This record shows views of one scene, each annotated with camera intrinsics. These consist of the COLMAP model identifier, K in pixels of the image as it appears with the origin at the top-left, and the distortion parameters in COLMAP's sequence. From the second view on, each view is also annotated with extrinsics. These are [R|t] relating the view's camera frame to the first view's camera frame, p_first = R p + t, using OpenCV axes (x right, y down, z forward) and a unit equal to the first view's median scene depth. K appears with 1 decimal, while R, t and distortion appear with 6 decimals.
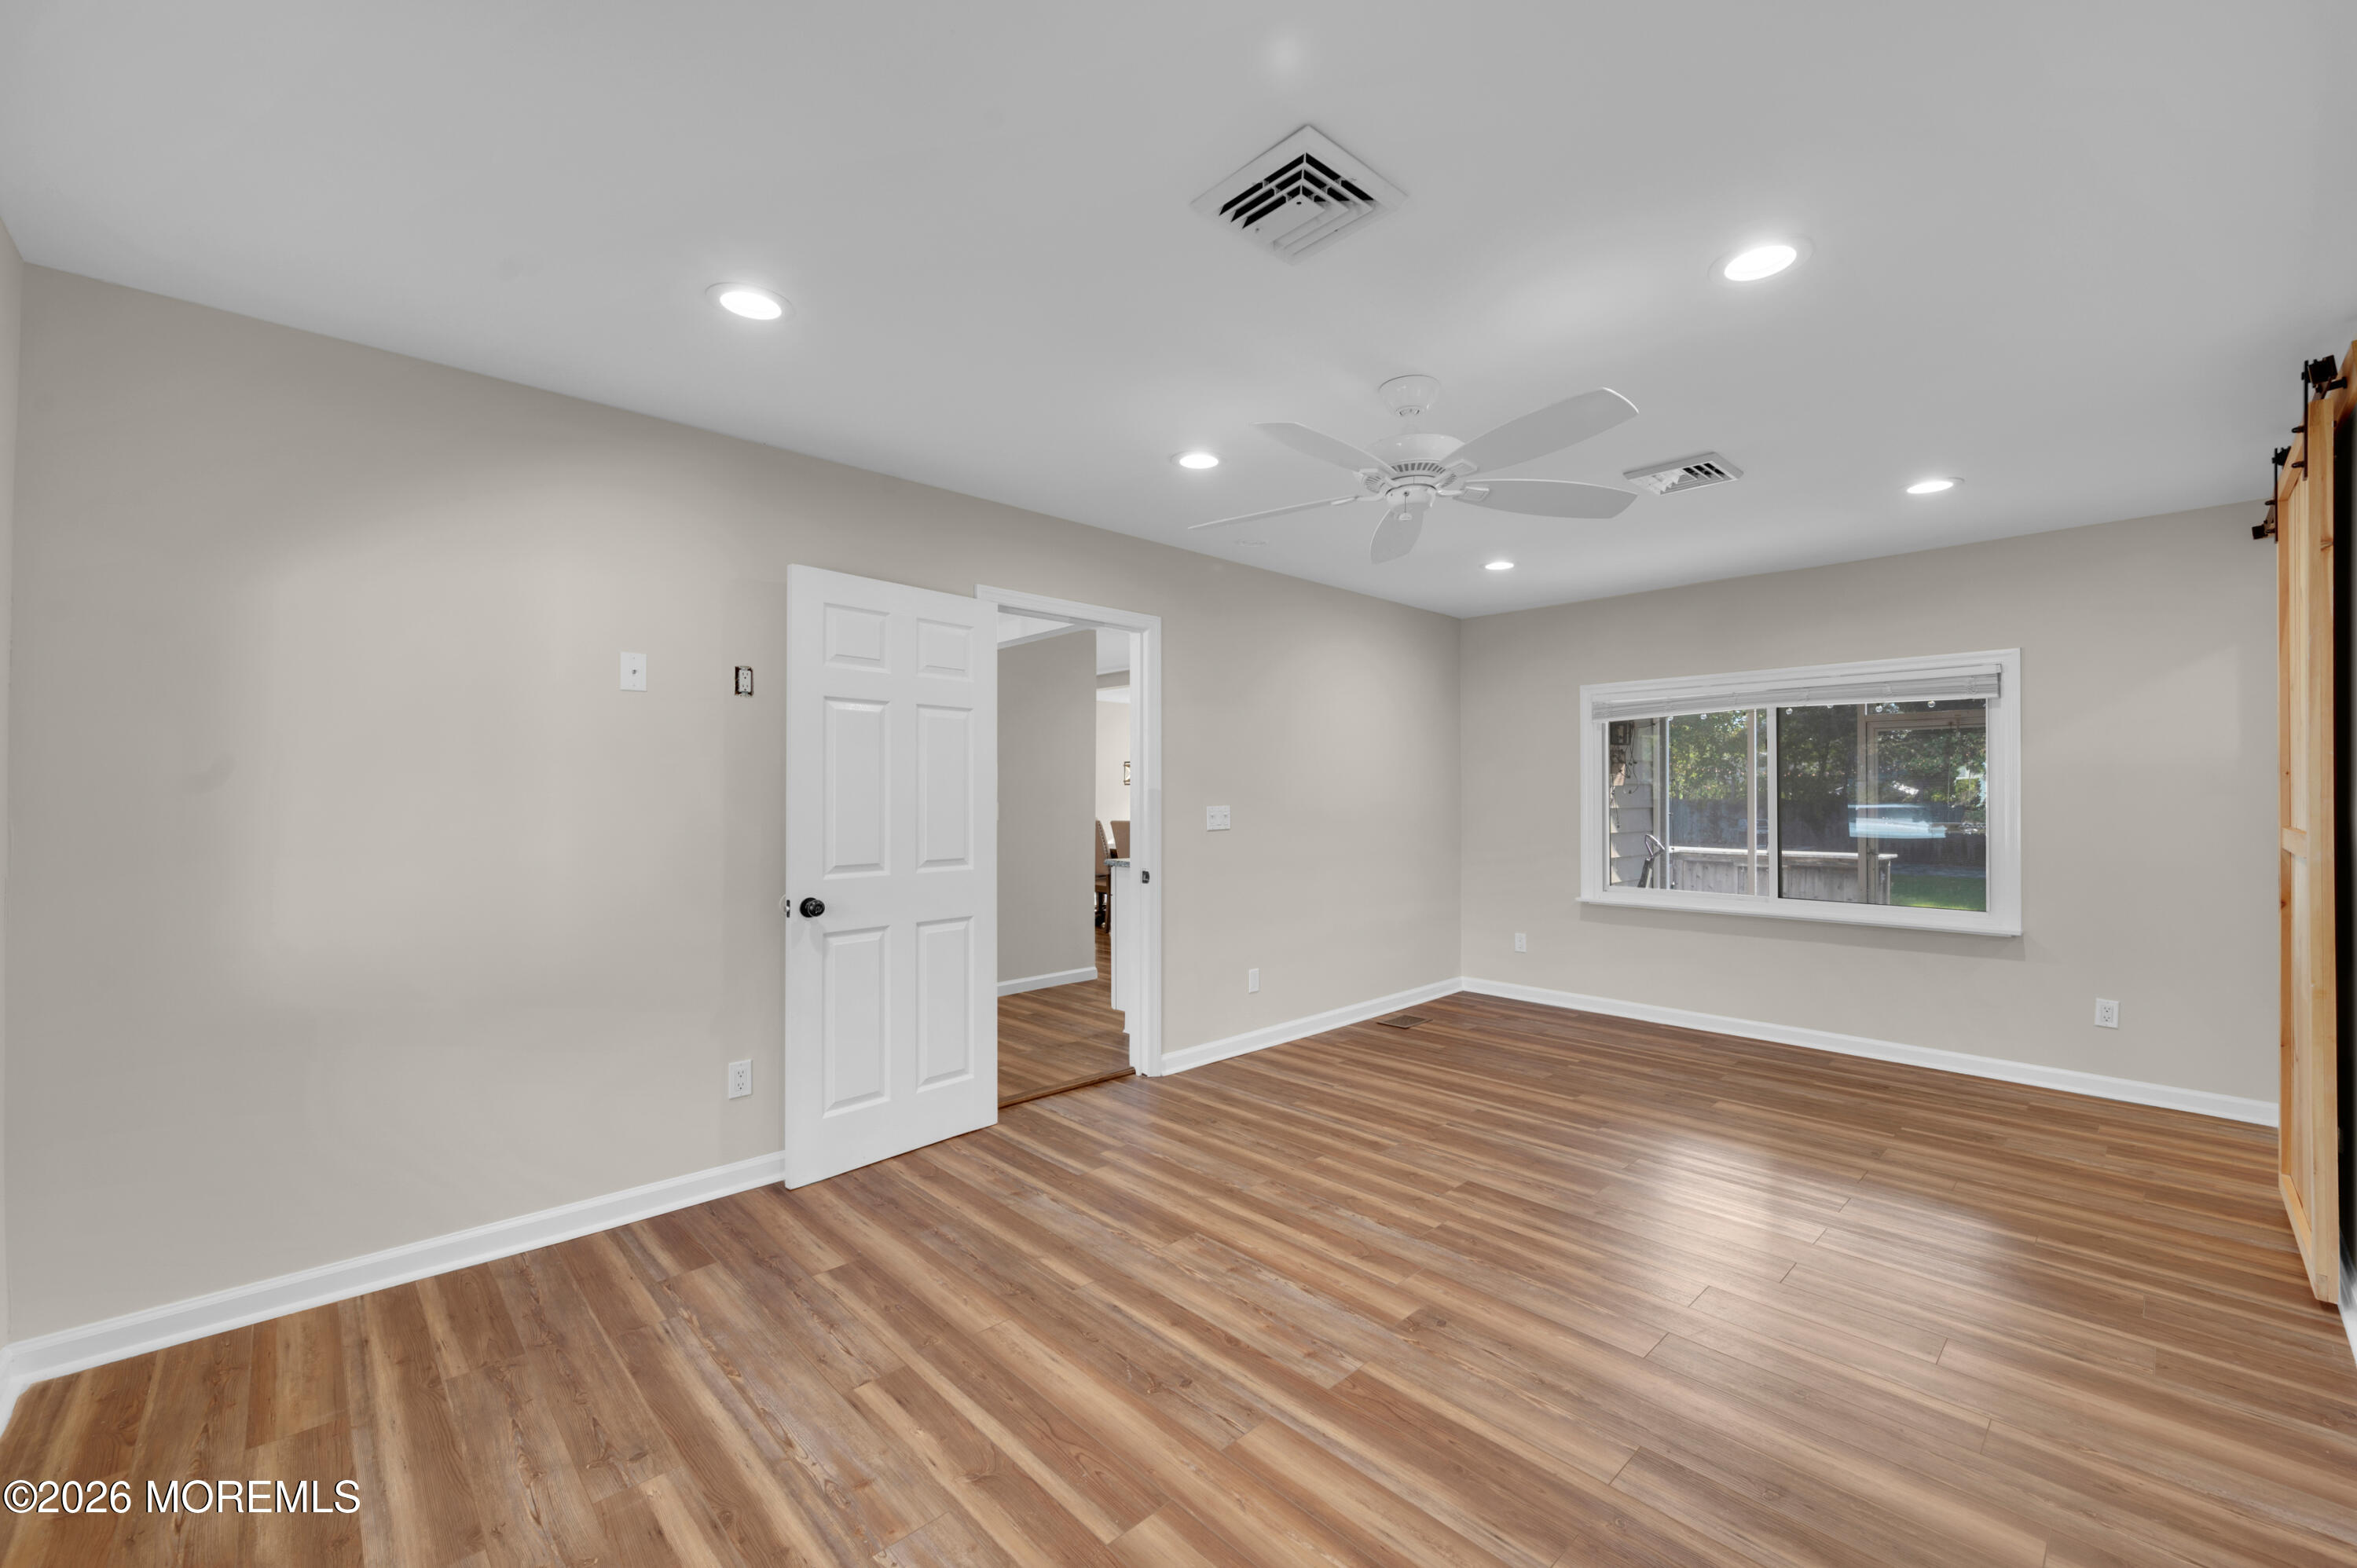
lens RADIAL K [[929.1, 0, 1175.4], [0, 929.1, 788.1], [0, 0, 1]] dist [0.000581, -0.000043]
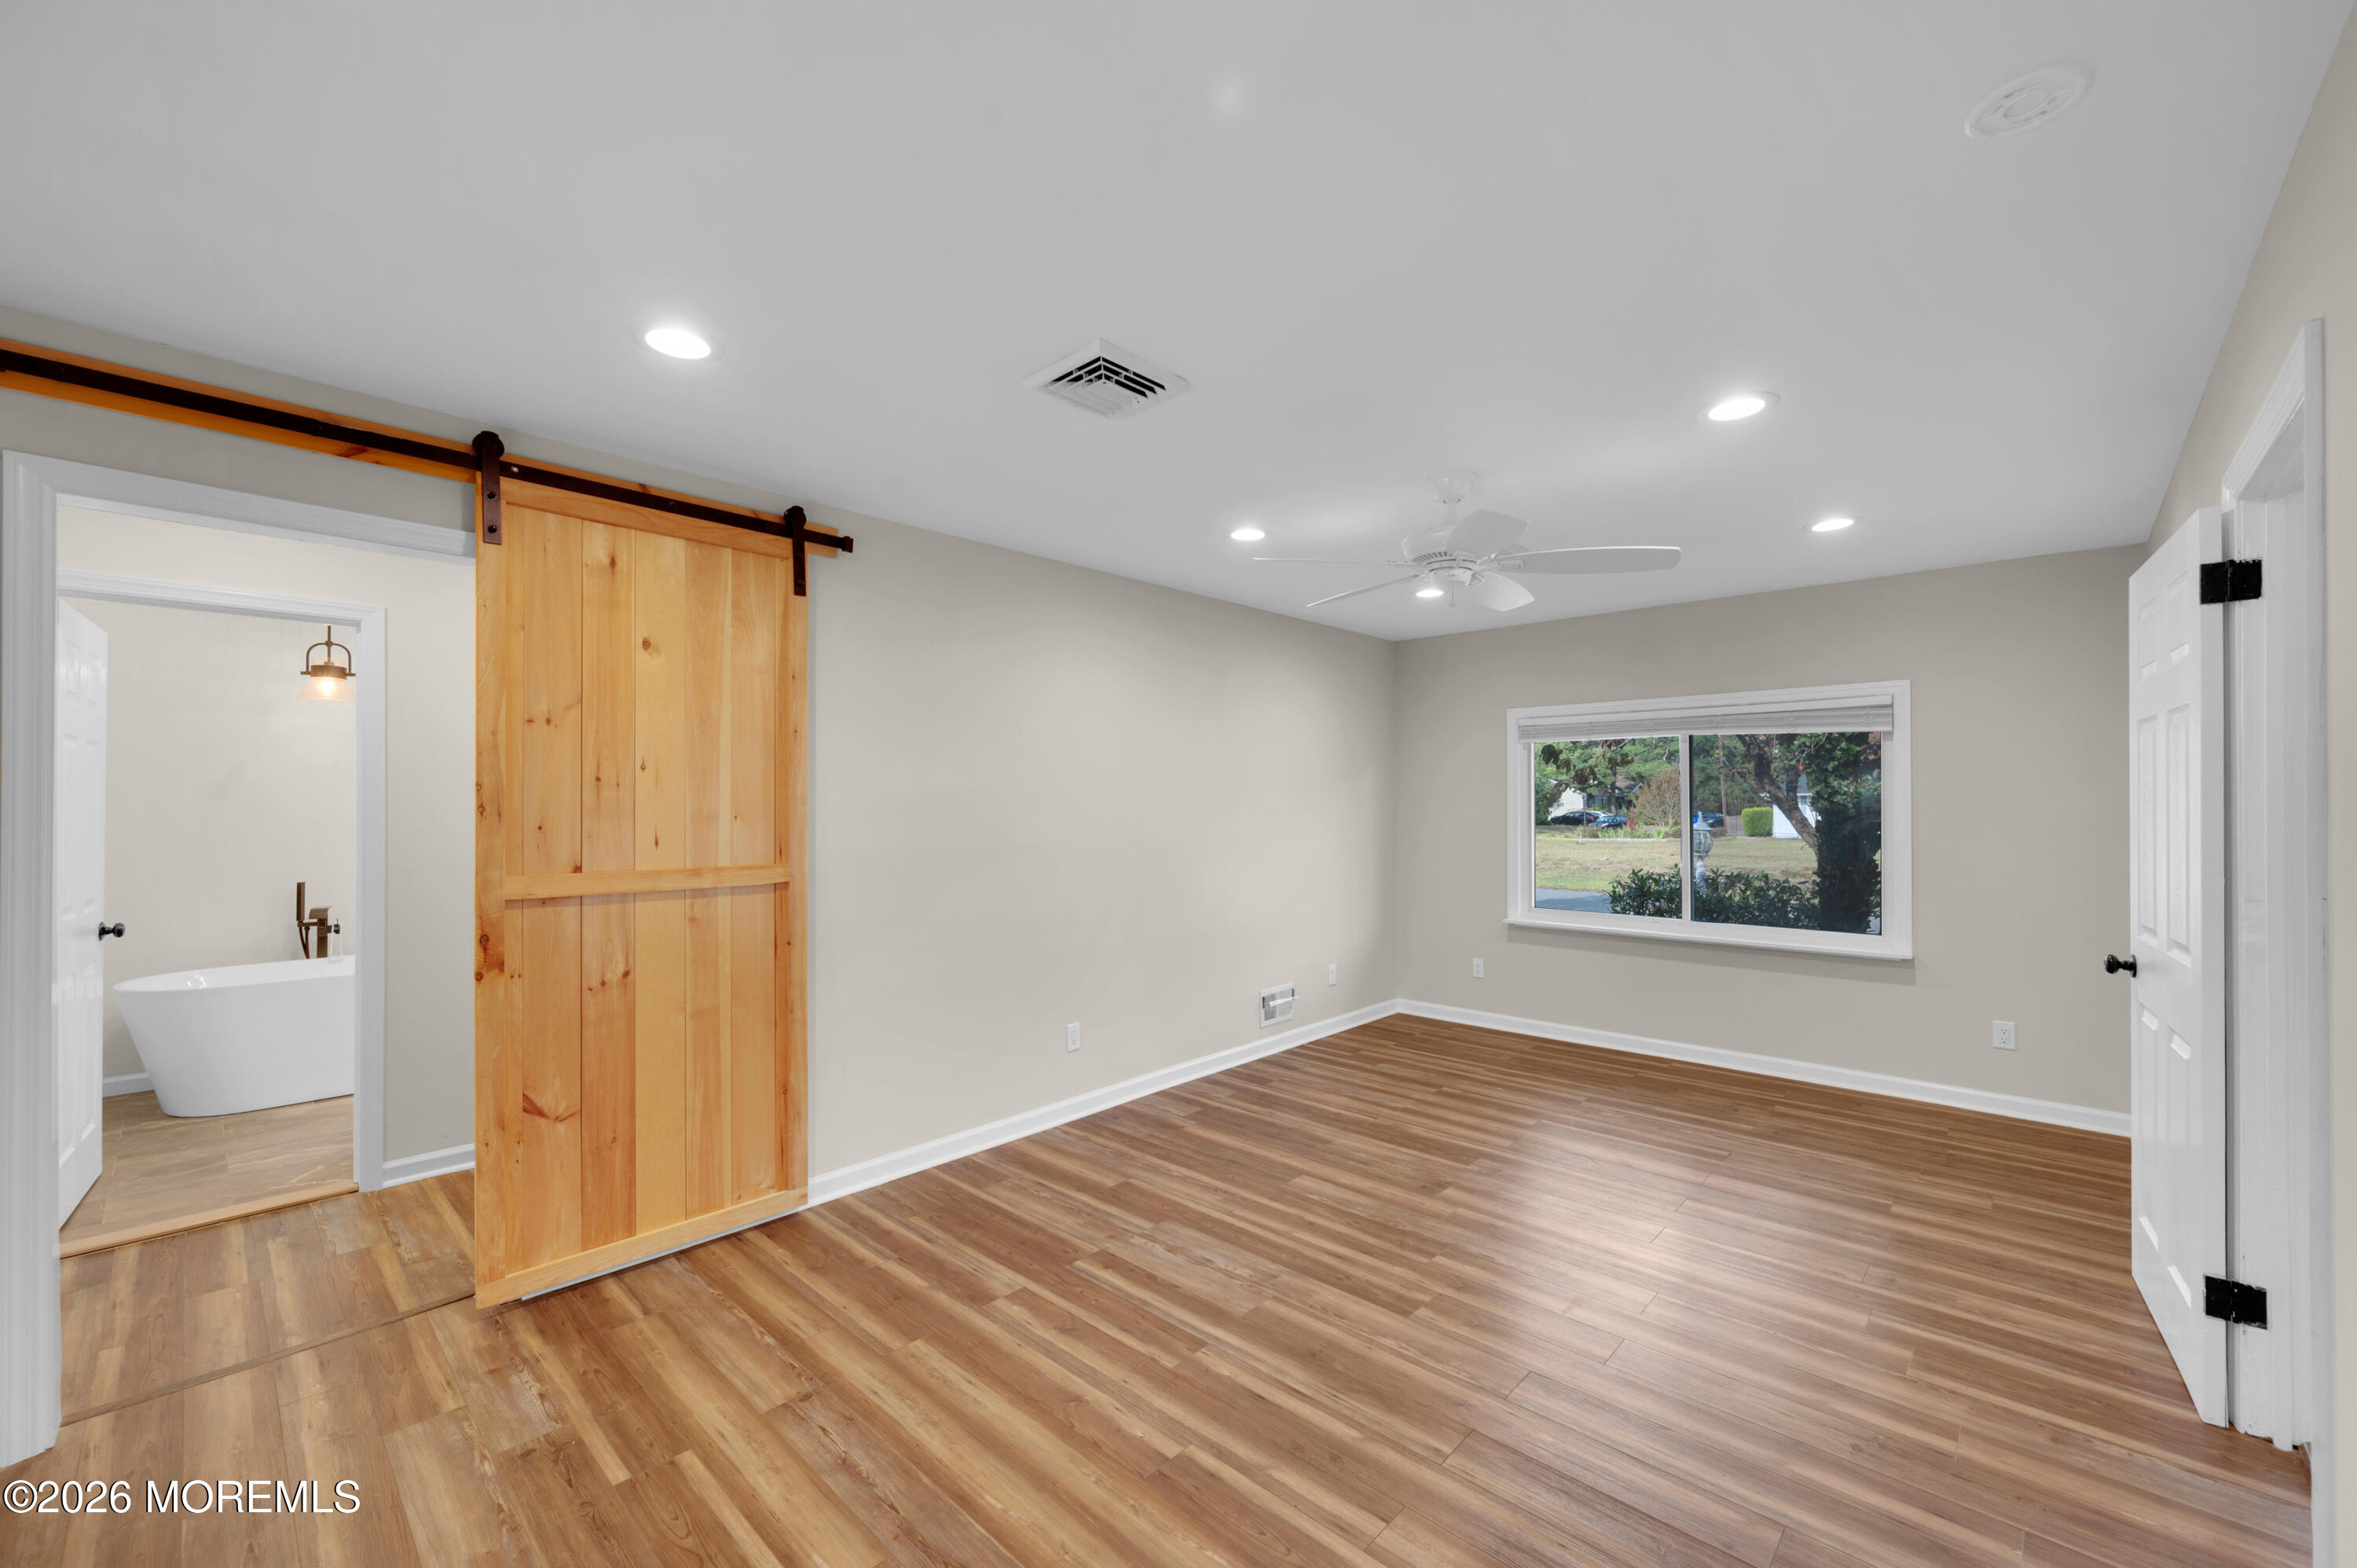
lens RADIAL K [[929.1, 0, 1175.4], [0, 929.1, 788.1], [0, 0, 1]] dist [0.000581, -0.000043]
pose [[-0.998034, 0.002179, -0.062633, 0.649295], [0.003688, 0.999705, -0.023994, -0.032496], [0.062562, -0.024178, -0.997748, 2.072108]]
